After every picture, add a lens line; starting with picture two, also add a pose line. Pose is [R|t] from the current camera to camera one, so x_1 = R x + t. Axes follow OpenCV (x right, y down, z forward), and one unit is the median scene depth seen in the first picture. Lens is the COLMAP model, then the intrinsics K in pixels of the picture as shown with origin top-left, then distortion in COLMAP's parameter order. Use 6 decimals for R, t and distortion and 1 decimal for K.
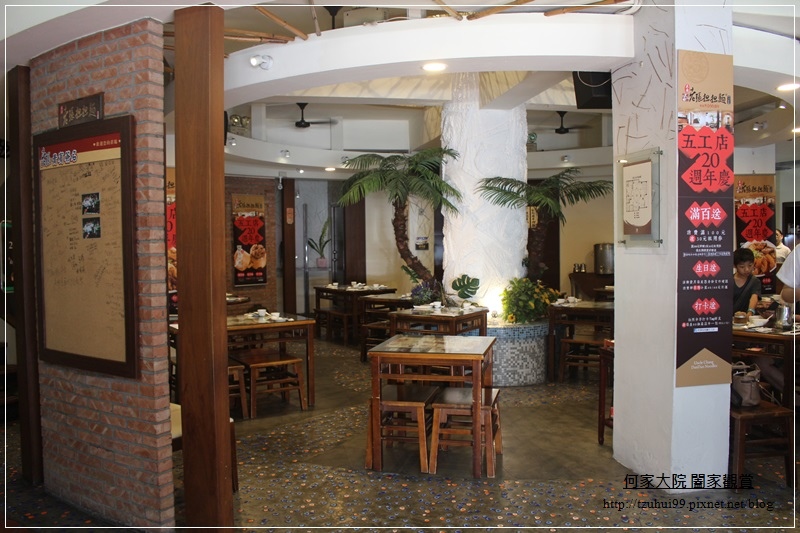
lens RADIAL K [[644.7, 0, 392.8], [0, 644.7, 263.7], [0, 0, 1]] dist [-0.100542, 0.019453]
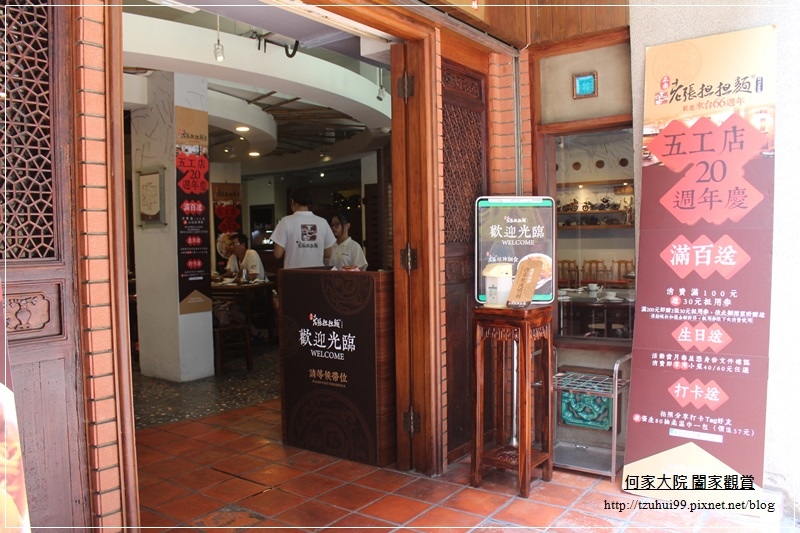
lens RADIAL K [[644.7, 0, 395.6], [0, 644.7, 266.9], [0, 0, 1]] dist [-0.100542, 0.019453]
pose [[0.717932, -0.034154, 0.695275, -0.279976], [0.034877, 0.999306, 0.013076, 0.072108], [-0.695239, 0.014862, 0.718625, -0.551148]]
